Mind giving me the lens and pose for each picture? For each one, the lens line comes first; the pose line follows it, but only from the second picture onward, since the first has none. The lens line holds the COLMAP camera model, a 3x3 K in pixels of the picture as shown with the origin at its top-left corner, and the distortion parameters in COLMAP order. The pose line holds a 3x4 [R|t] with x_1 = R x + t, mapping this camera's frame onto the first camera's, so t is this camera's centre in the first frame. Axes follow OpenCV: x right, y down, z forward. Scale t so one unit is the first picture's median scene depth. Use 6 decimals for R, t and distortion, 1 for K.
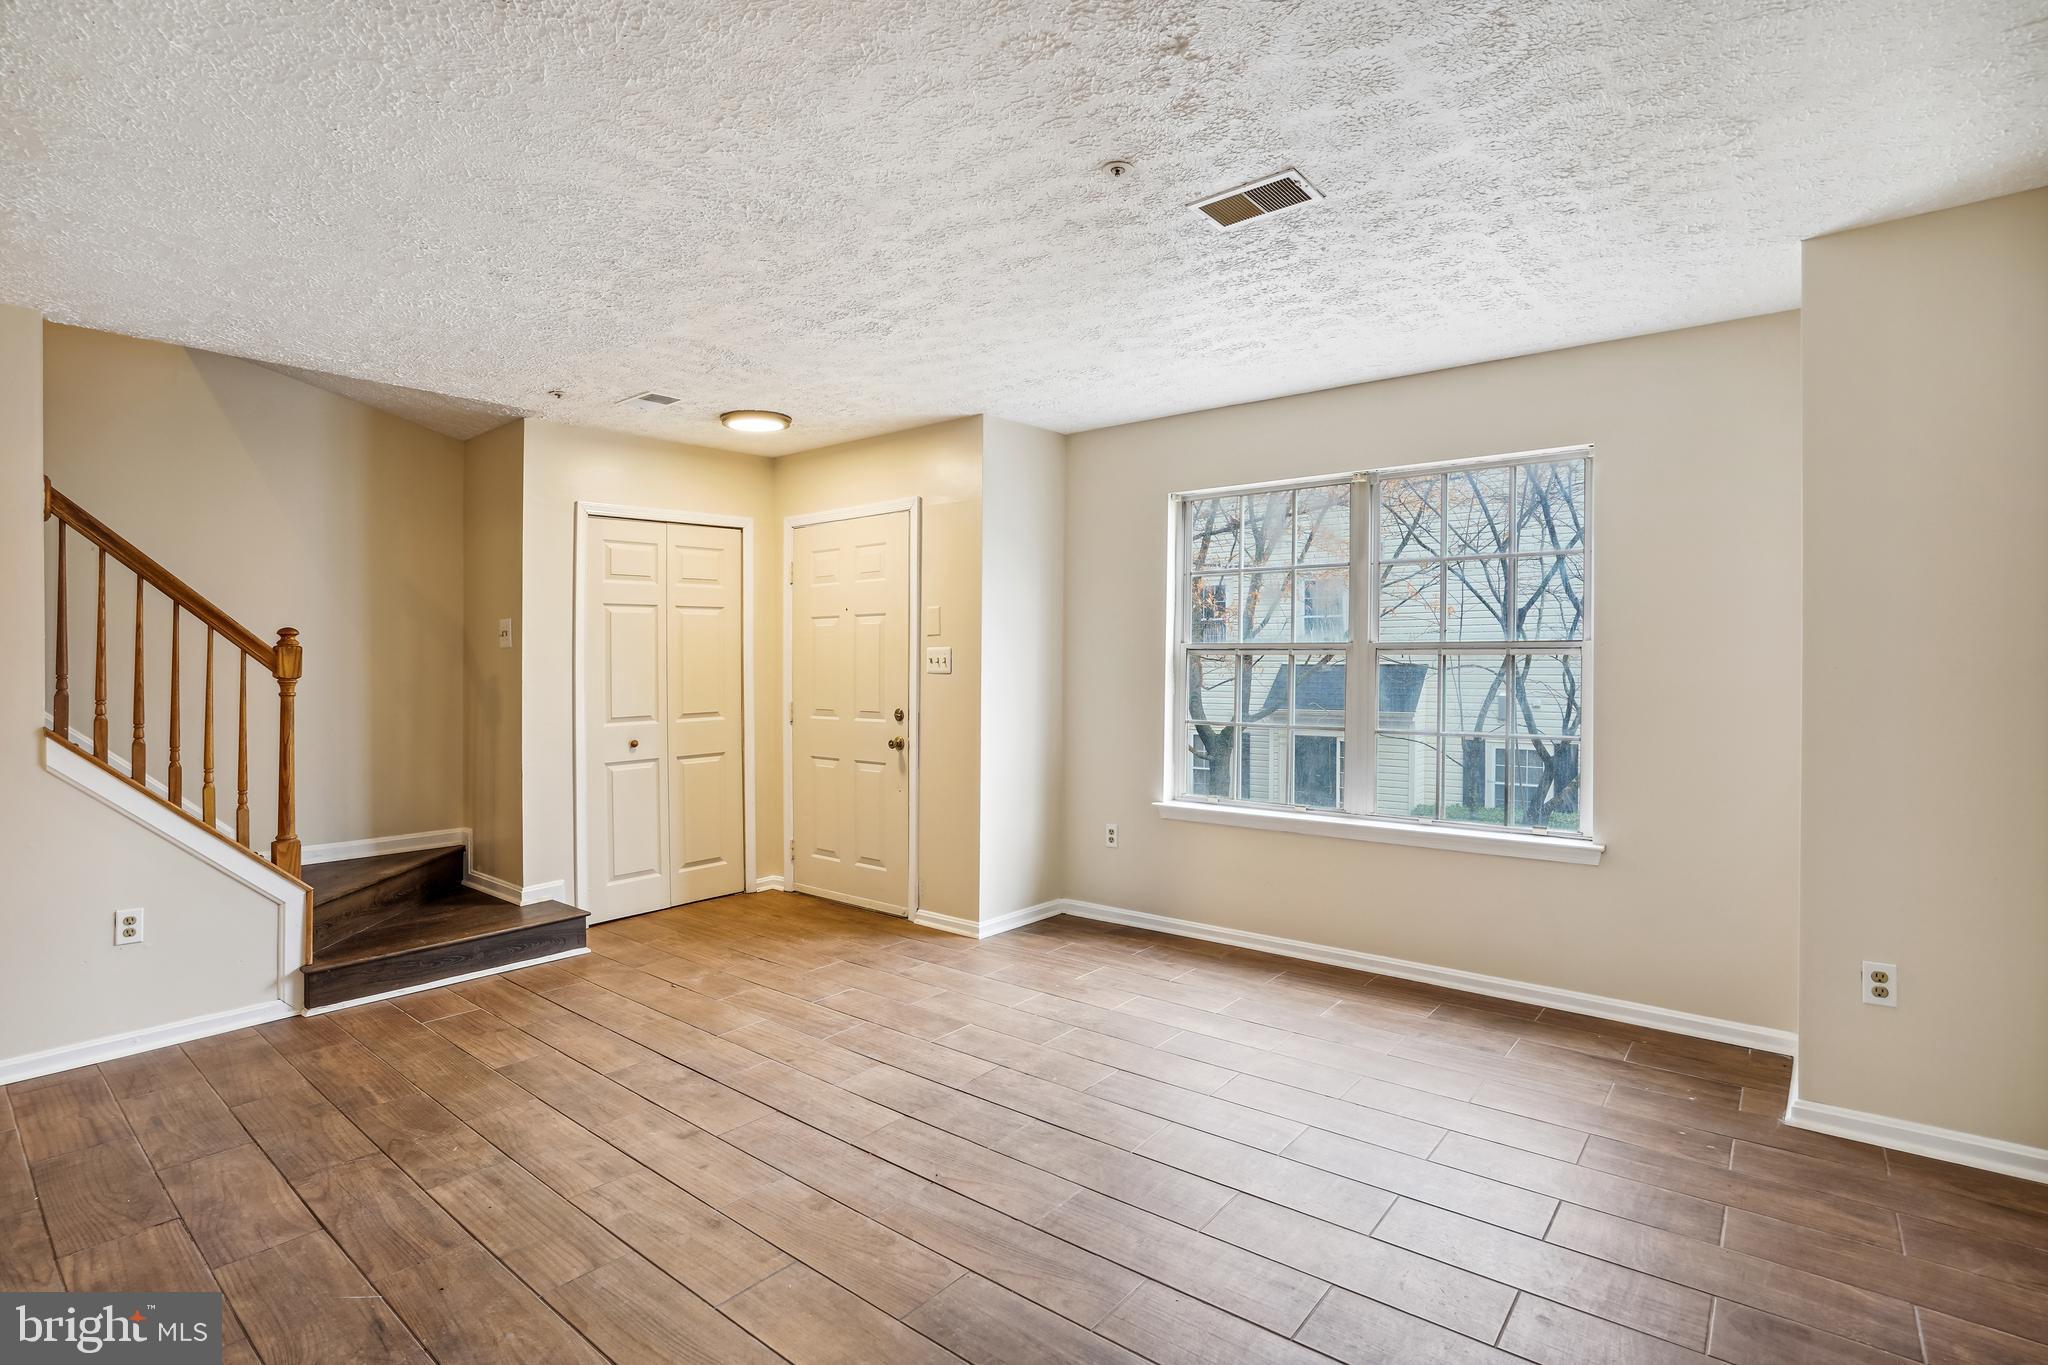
lens RADIAL K [[983.0, 0, 1027.3], [0, 983.0, 677.3], [0, 0, 1]] dist [-0.032601, 0.011629]
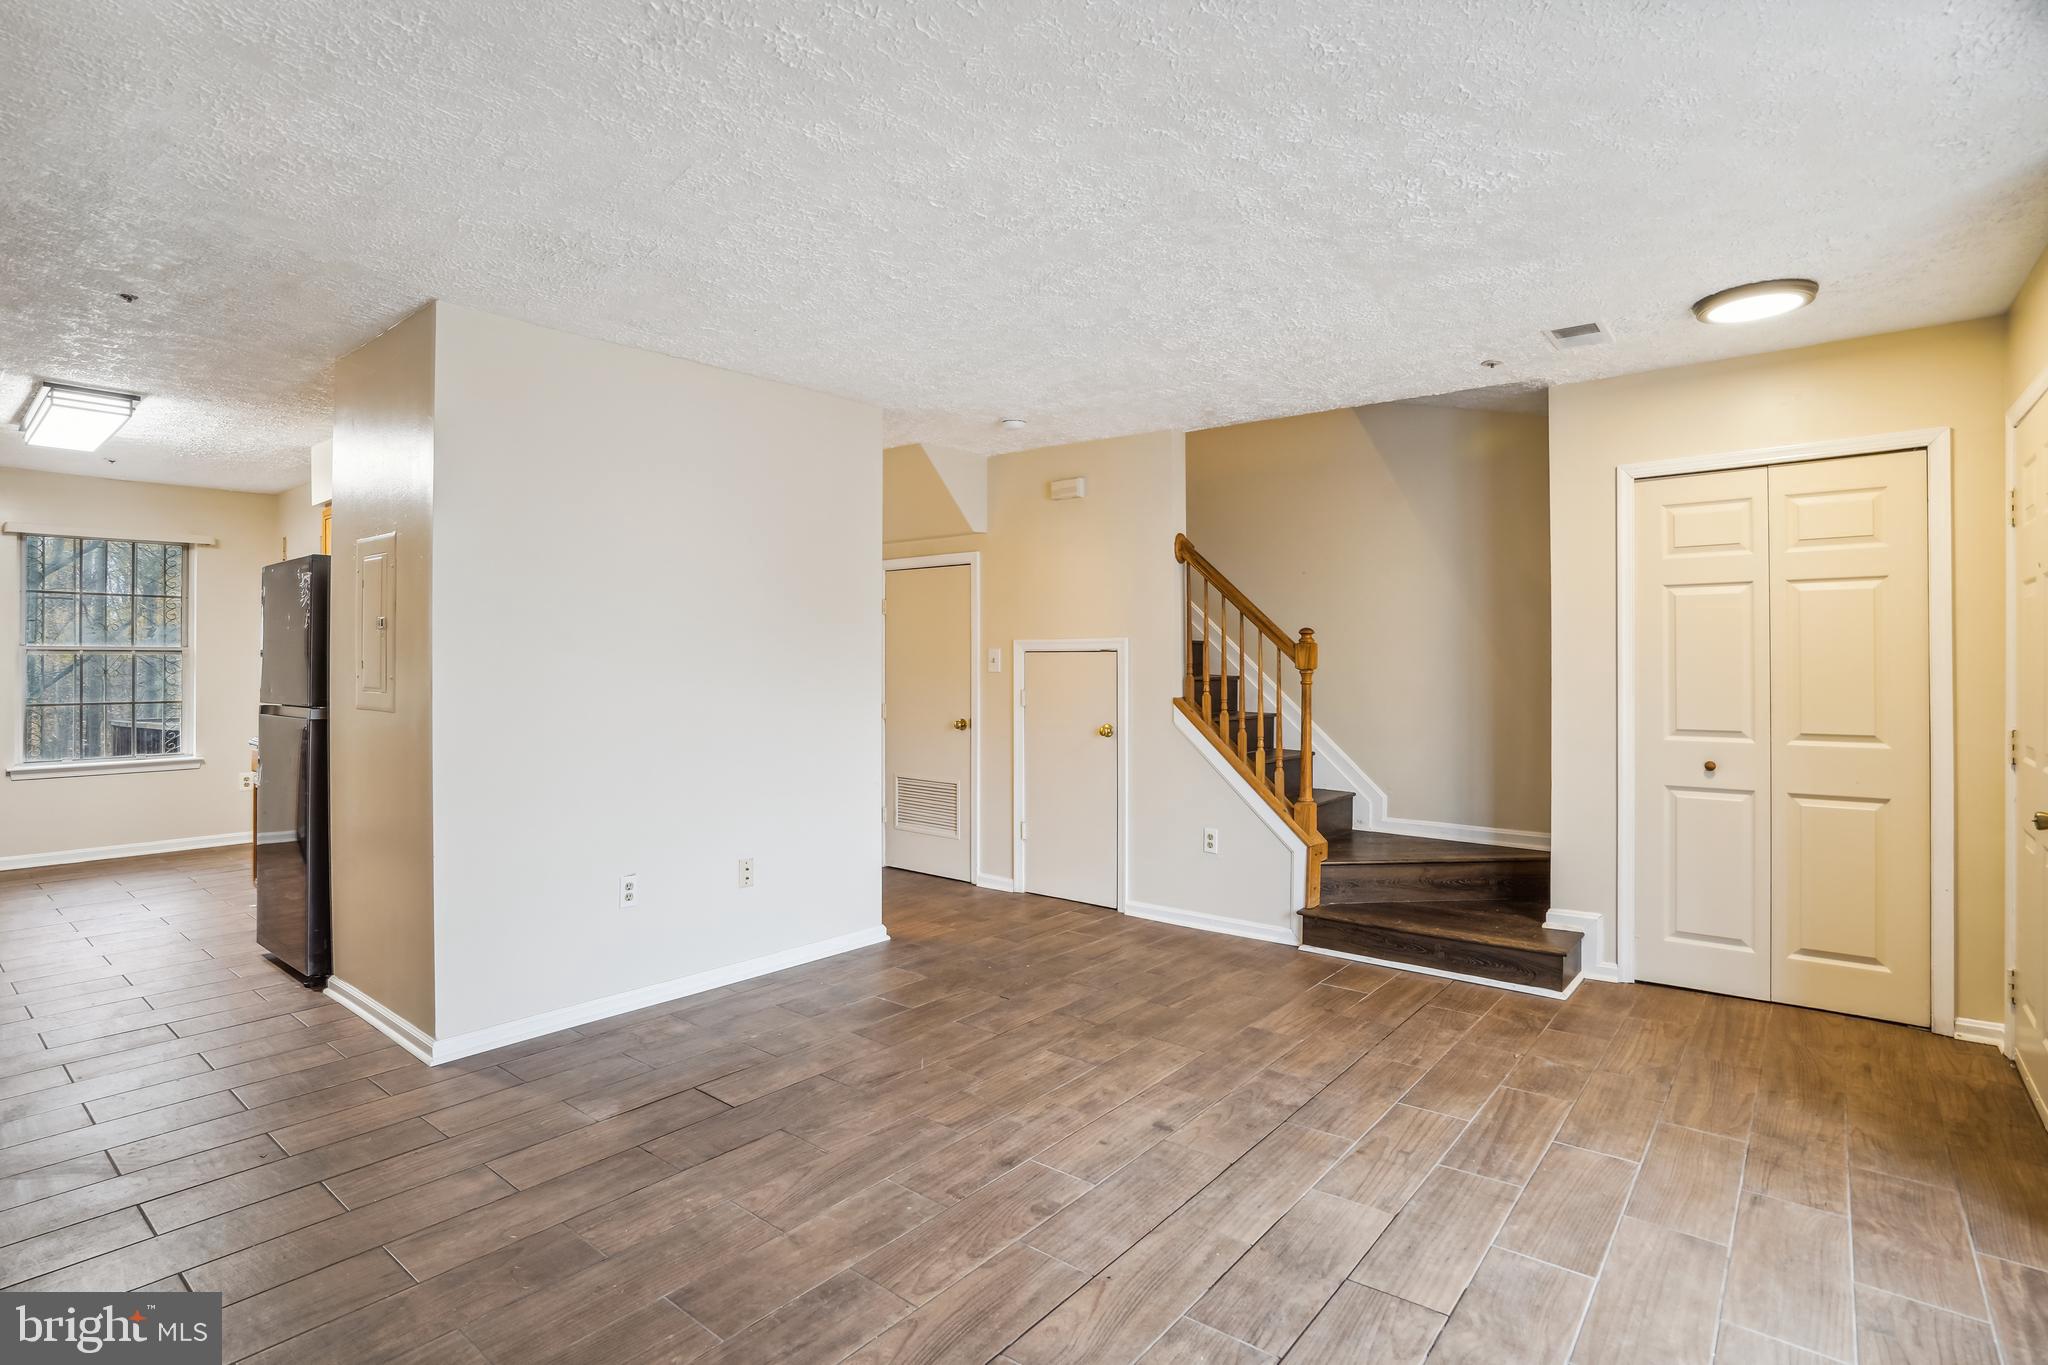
lens RADIAL K [[1029.1, 0, 1006.2], [0, 1029.1, 643.8], [0, 0, 1]] dist [-0.015294, 0.006165]
pose [[0.004597, -0.008522, -0.999953, 0.514744], [-0.018390, 0.999794, -0.008605, -0.013088], [0.999820, 0.018429, 0.004440, 0.589704]]
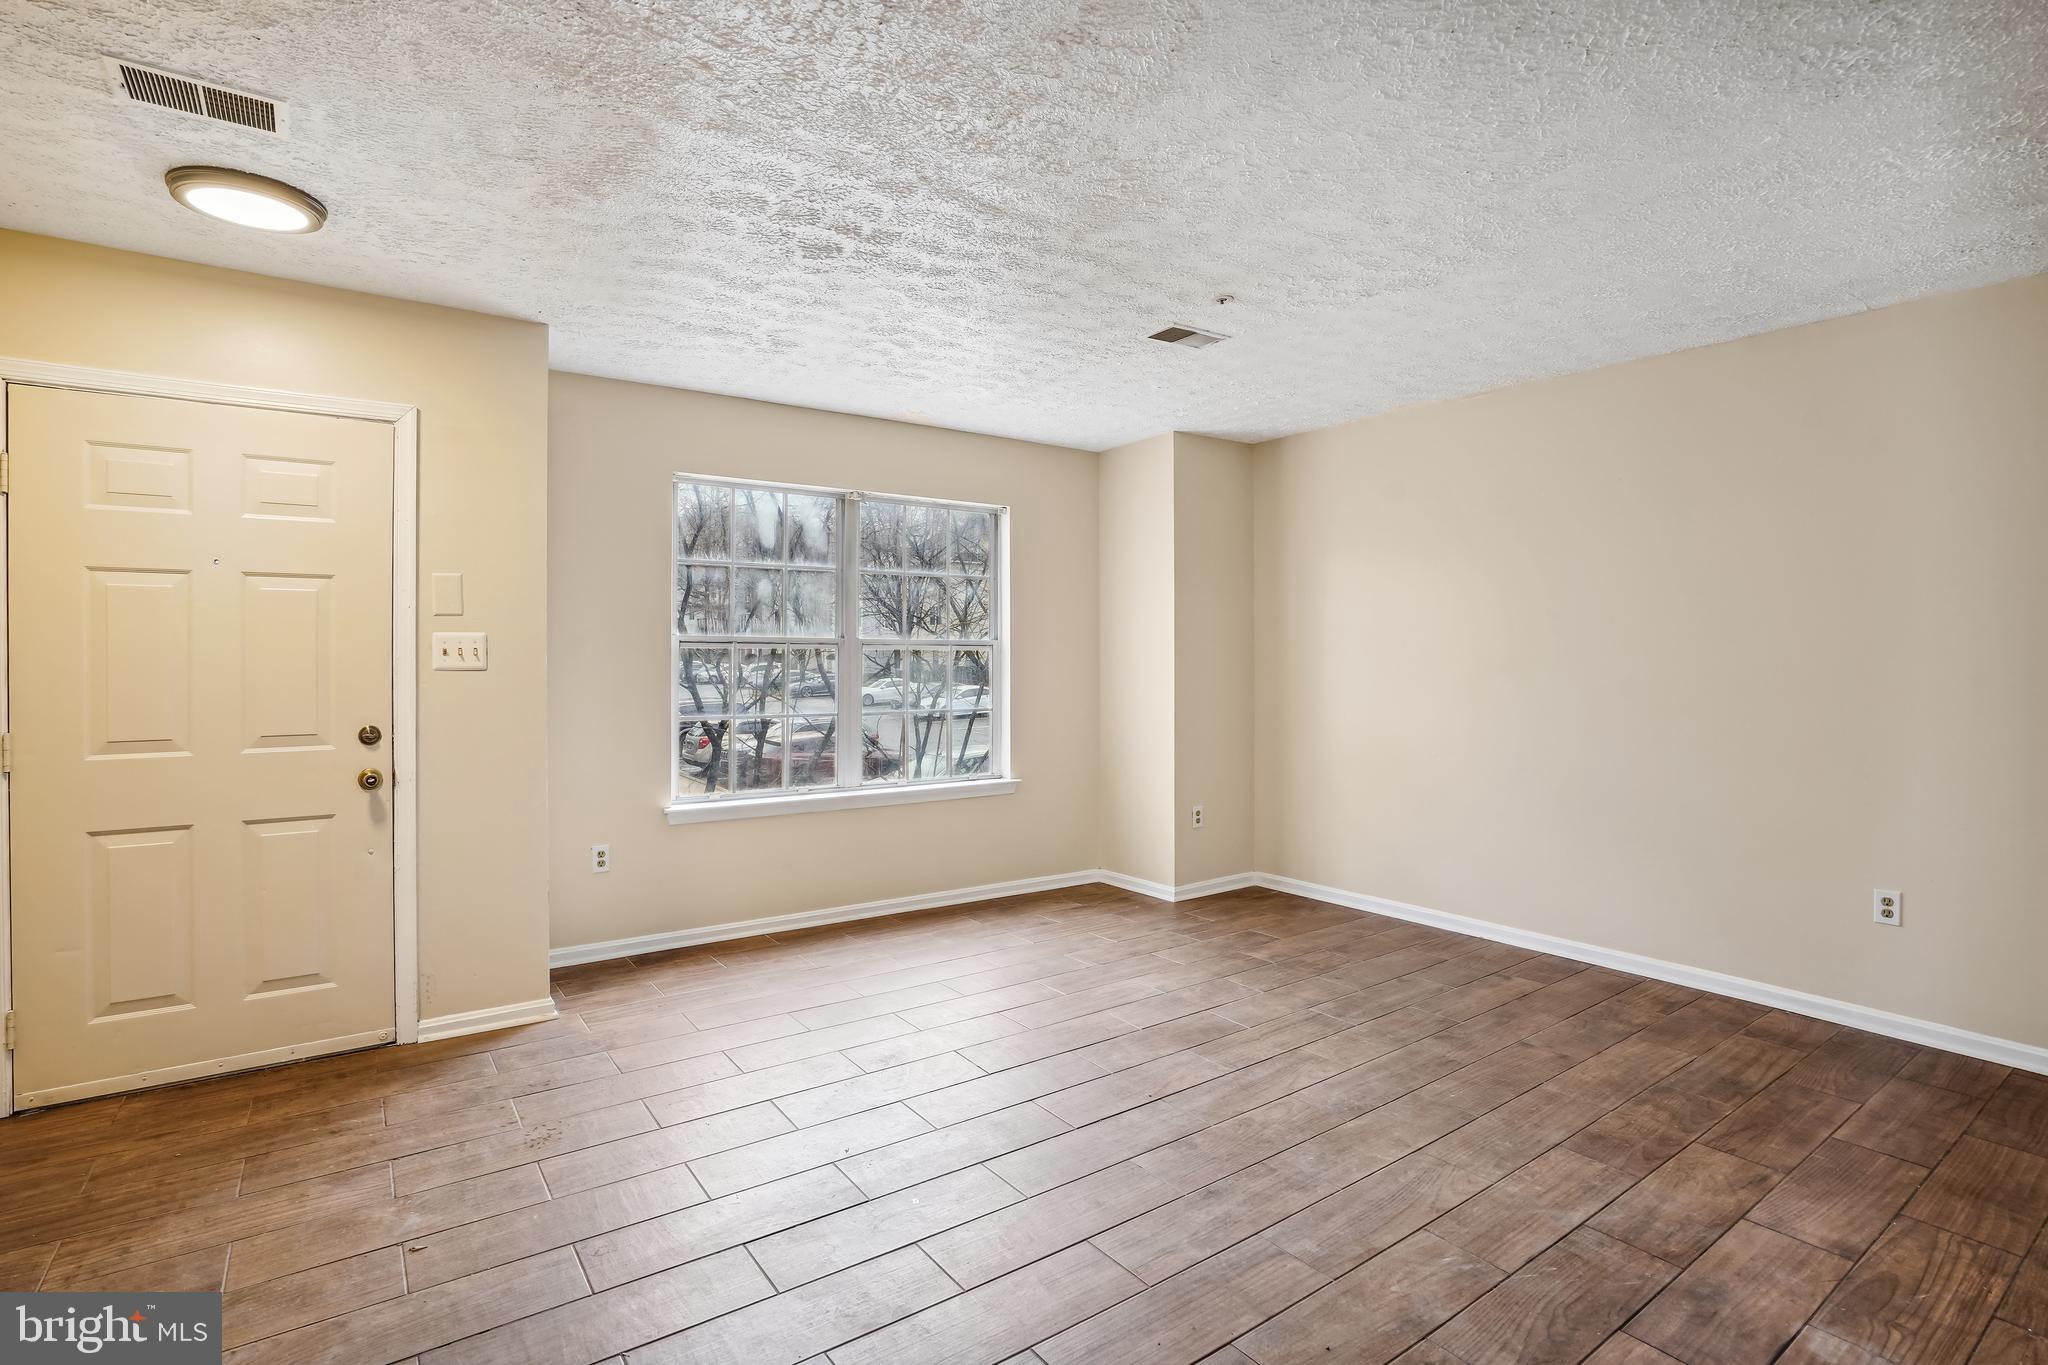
lens RADIAL K [[983.0, 0, 1010.4], [0, 983.0, 678.6], [0, 0, 1]] dist [-0.032601, 0.011629]
pose [[0.269462, -0.013753, 0.962913, -0.824461], [0.011948, 0.999869, 0.010937, -0.001257], [-0.962937, 0.008557, 0.269591, 0.553890]]
